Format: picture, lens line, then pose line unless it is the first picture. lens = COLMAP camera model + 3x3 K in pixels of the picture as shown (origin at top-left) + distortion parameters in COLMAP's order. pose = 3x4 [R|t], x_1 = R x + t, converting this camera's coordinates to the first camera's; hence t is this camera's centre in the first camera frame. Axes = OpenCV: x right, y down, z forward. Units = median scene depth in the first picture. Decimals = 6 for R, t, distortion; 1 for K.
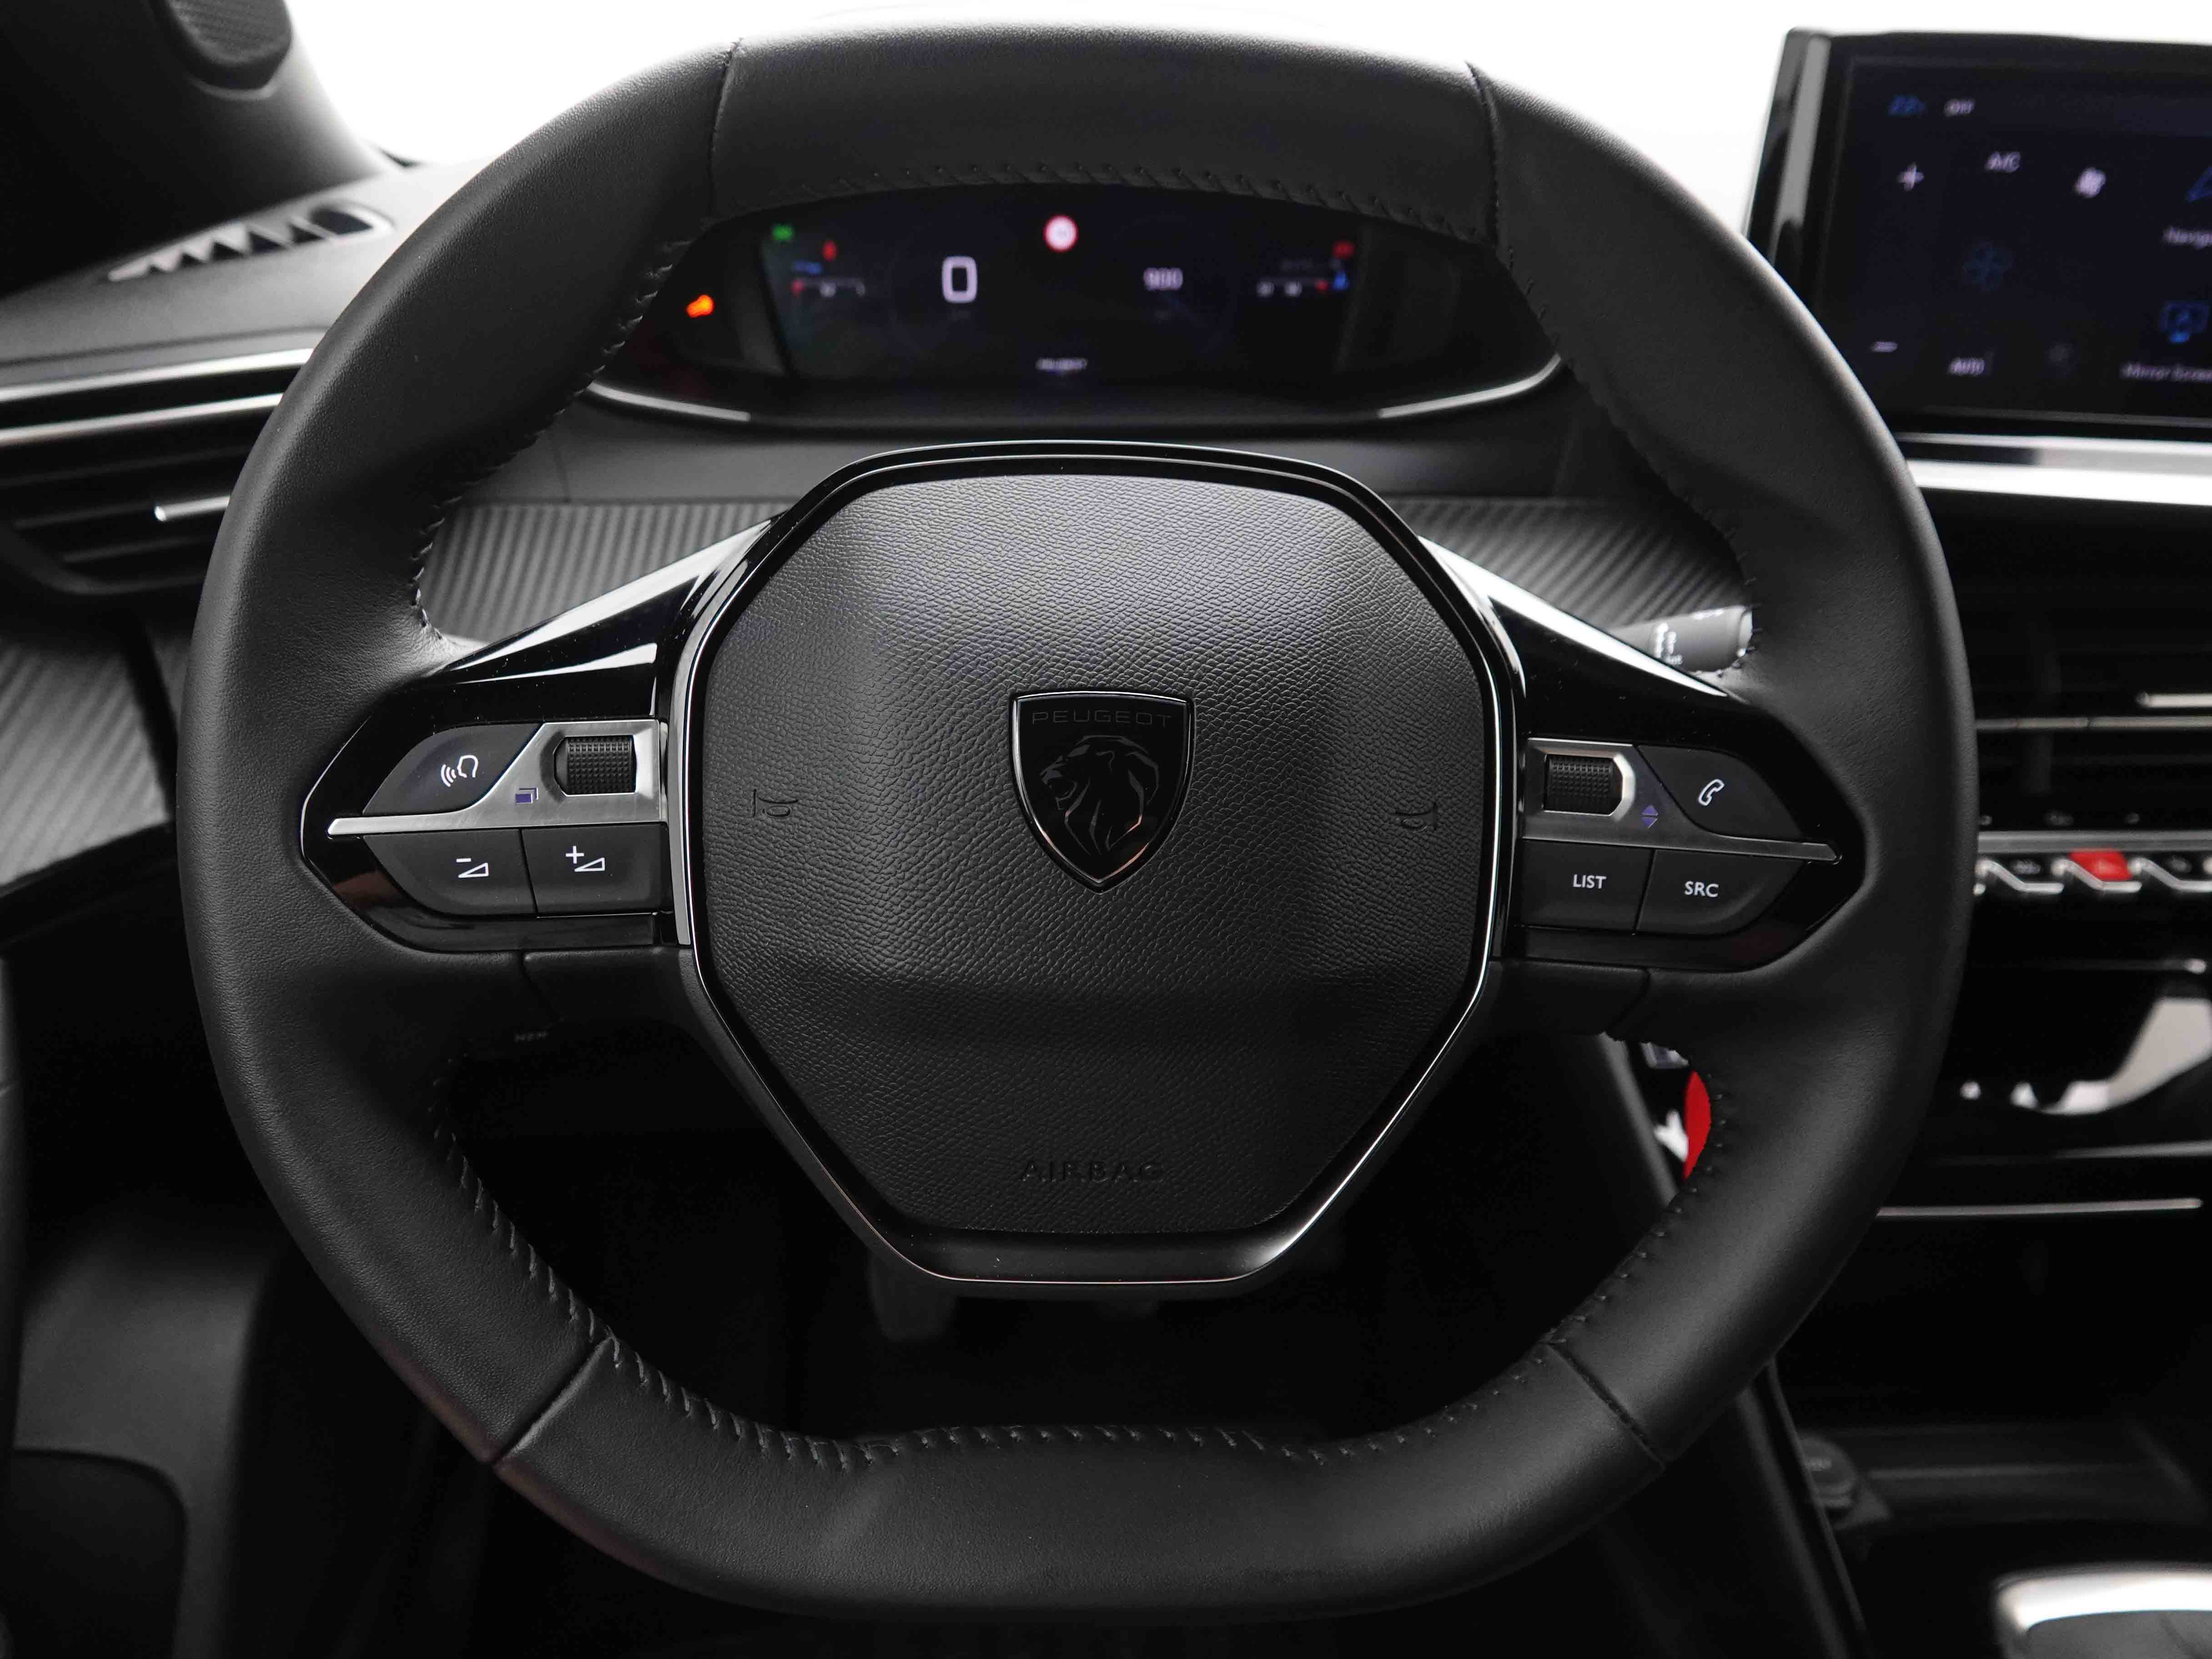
lens RADIAL K [[1733.8, 0, 1104.9], [0, 1733.8, 829.5], [0, 0, 1]] dist [0.000671, -0.000665]
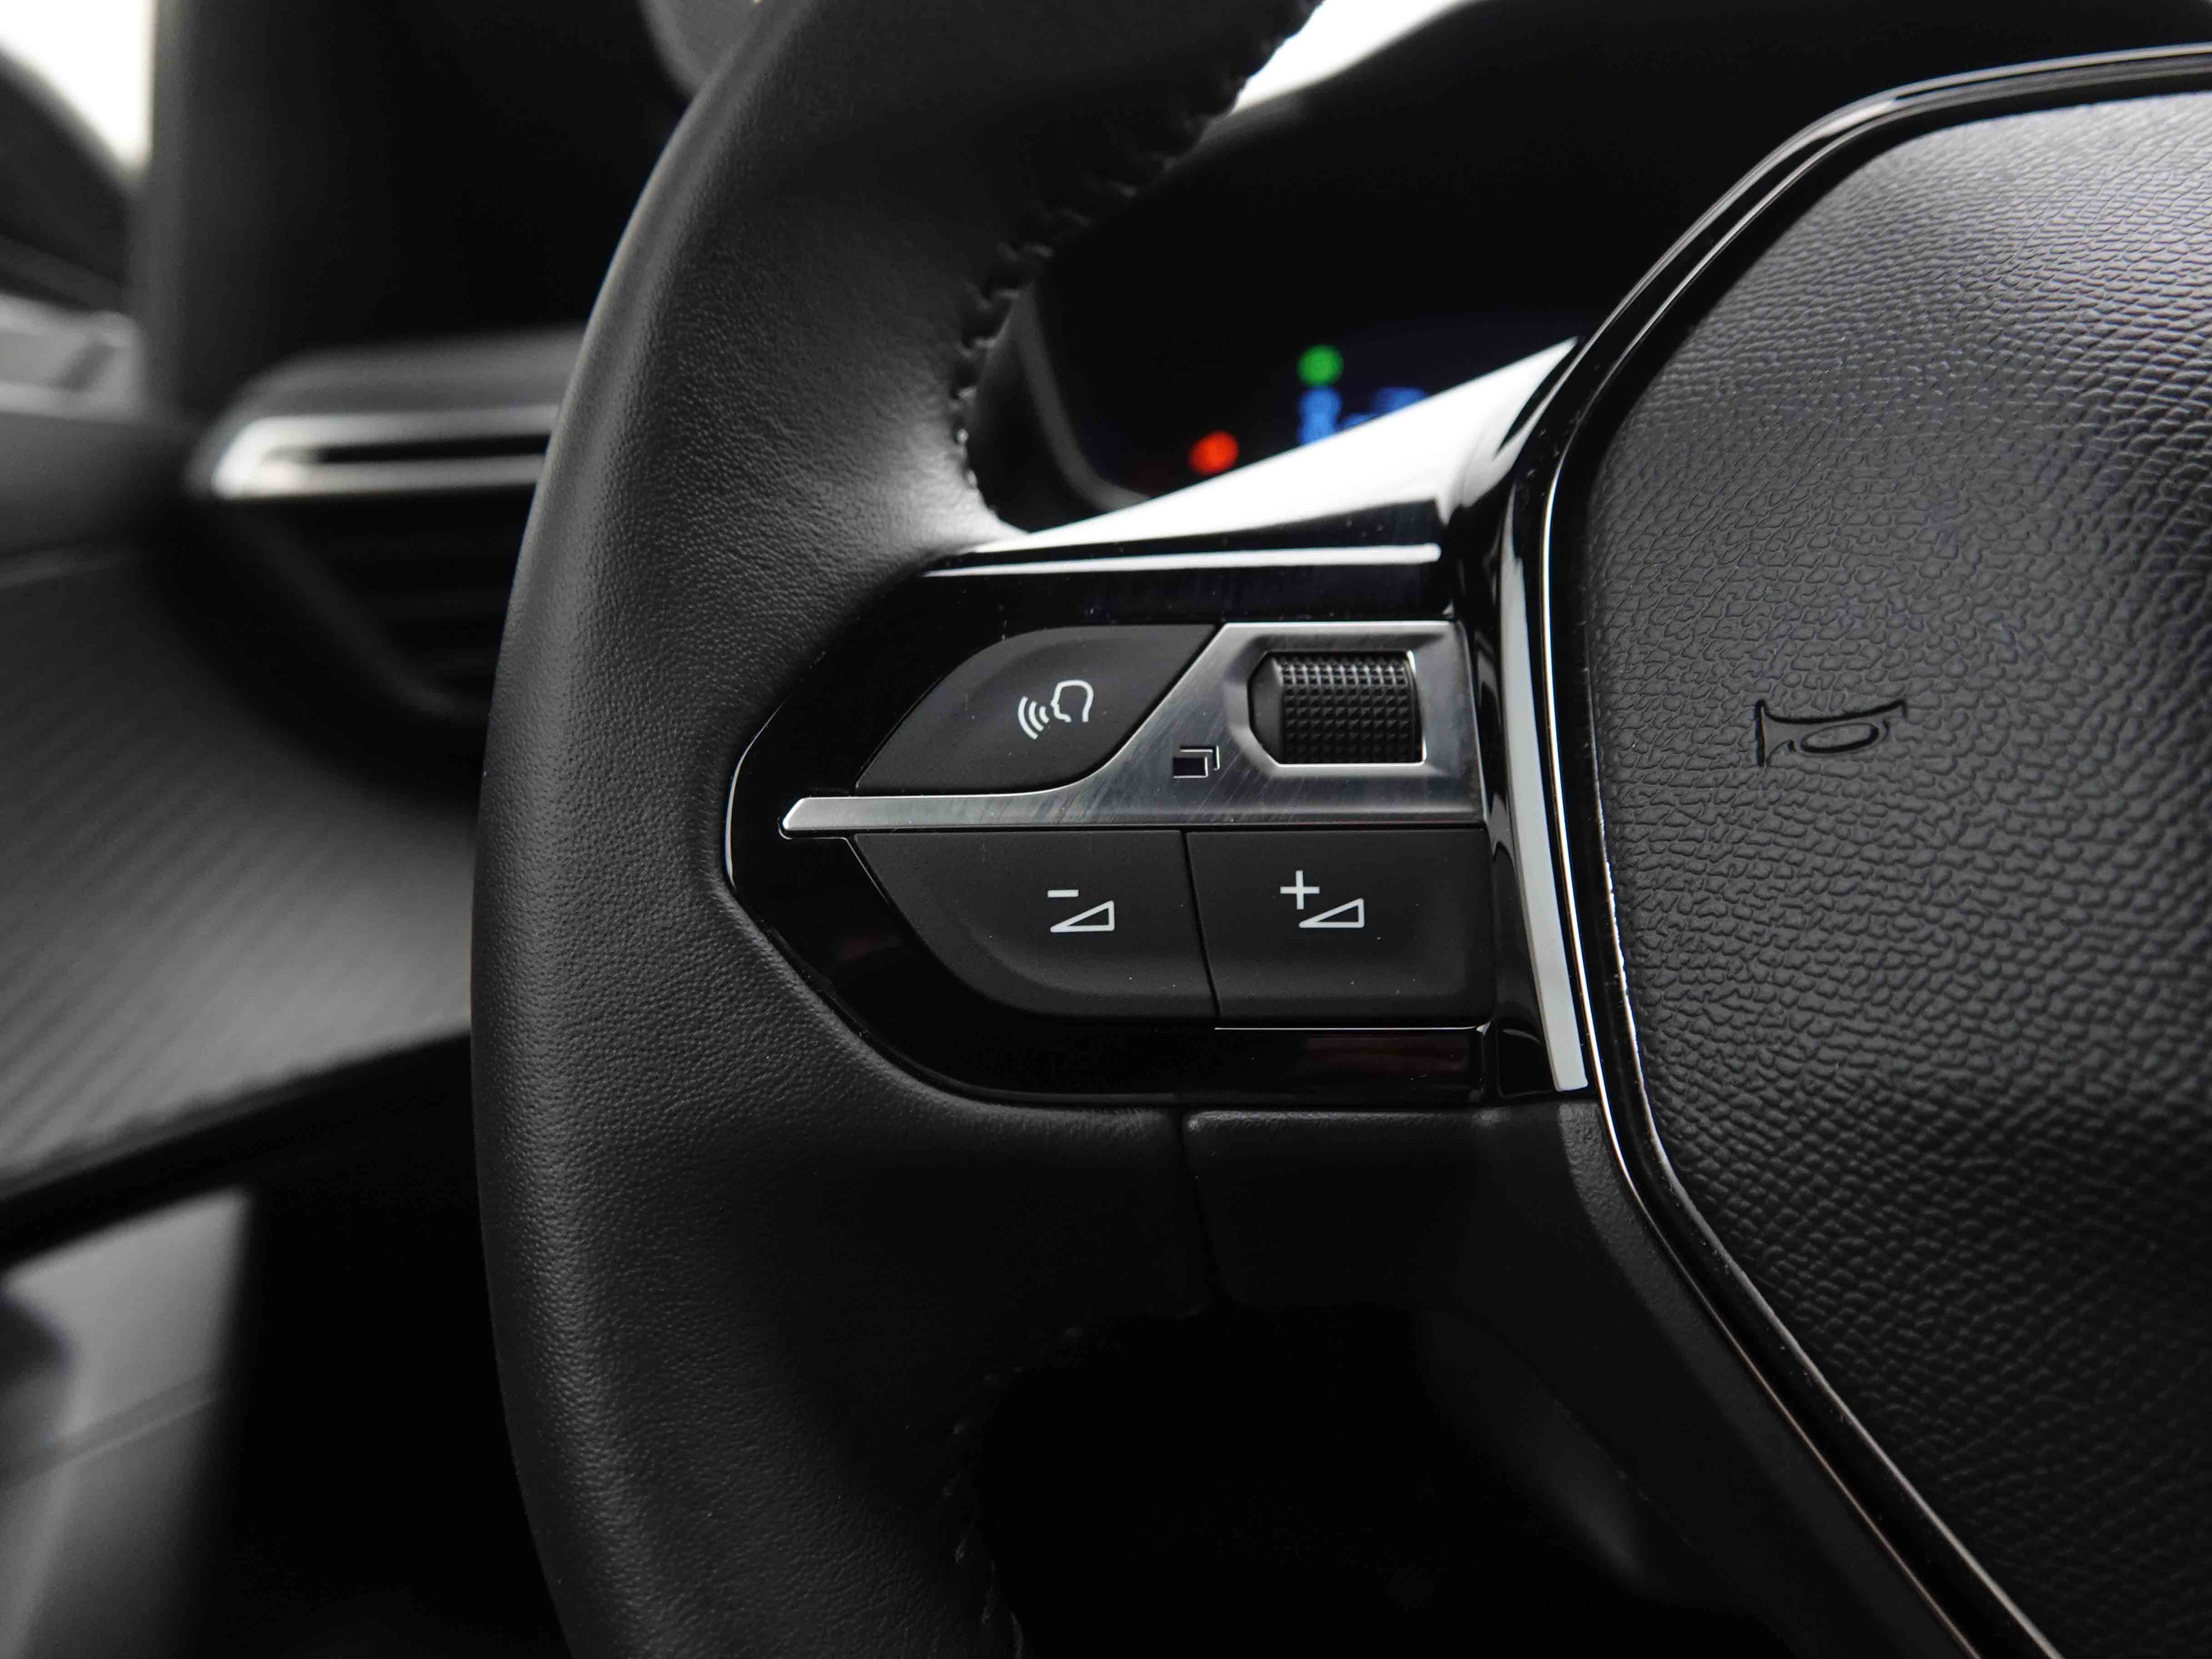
lens RADIAL K [[1733.8, 0, 1107.1], [0, 1733.8, 831.0], [0, 0, 1]] dist [0.000671, -0.000665]
pose [[0.980931, -0.025038, -0.192735, -0.270393], [-0.023570, 0.969023, -0.245841, 0.110456], [0.192920, 0.245696, 0.949955, 0.572020]]
